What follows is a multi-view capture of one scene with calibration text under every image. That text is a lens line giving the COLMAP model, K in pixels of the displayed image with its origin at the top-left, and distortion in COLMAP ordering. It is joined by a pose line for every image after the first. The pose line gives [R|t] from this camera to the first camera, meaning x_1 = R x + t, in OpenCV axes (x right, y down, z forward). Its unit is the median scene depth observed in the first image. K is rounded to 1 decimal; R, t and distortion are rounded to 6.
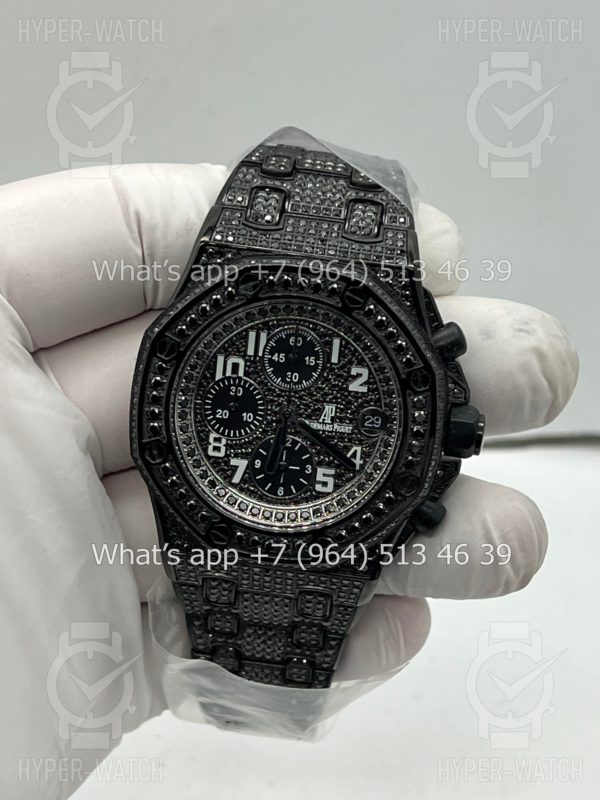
lens RADIAL K [[1840.0, 0, 298.6], [0, 1840.0, 394.6], [0, 0, 1]] dist [0.266515, 0.000000]
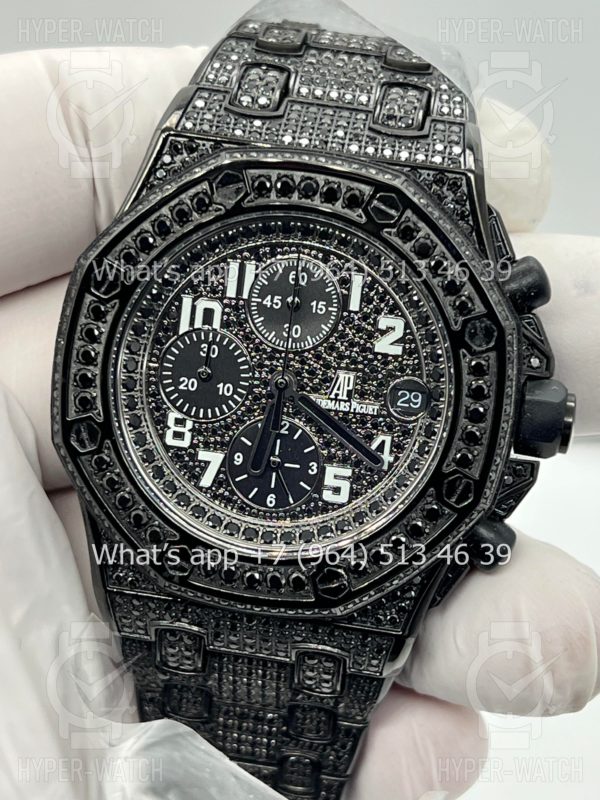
lens RADIAL K [[1840.0, 0, 298.8], [0, 1840.0, 406.2], [0, 0, 1]] dist [0.266515, 0.000000]
pose [[0.999355, 0.020687, -0.029363, 0.019703], [-0.022676, 0.997353, -0.069090, 0.064920], [0.027856, 0.069711, 0.997178, 0.324349]]
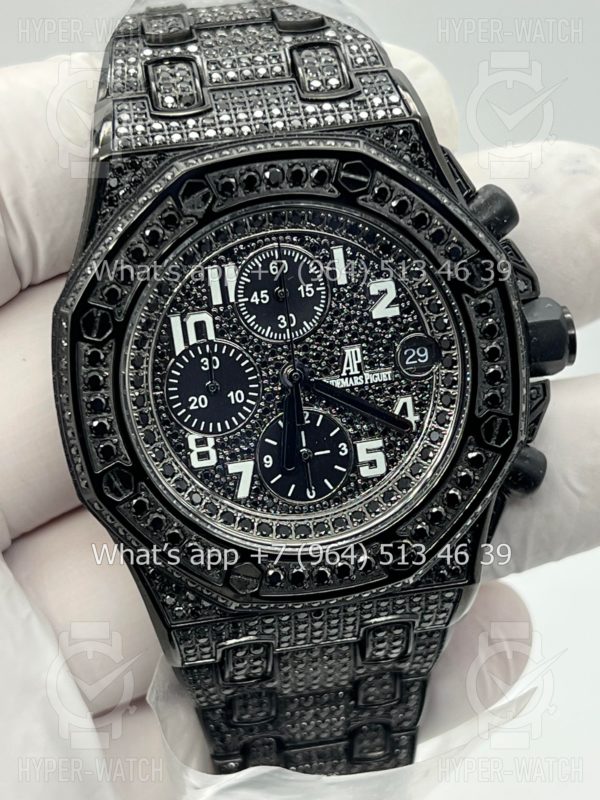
lens RADIAL K [[1840.0, 0, 296.6], [0, 1840.0, 403.0], [0, 0, 1]] dist [0.266515, 0.000000]
pose [[0.953347, -0.256485, 0.159200, -0.113223], [0.257464, 0.966174, 0.014803, 0.010147], [-0.157612, 0.026876, 0.987135, 0.342916]]
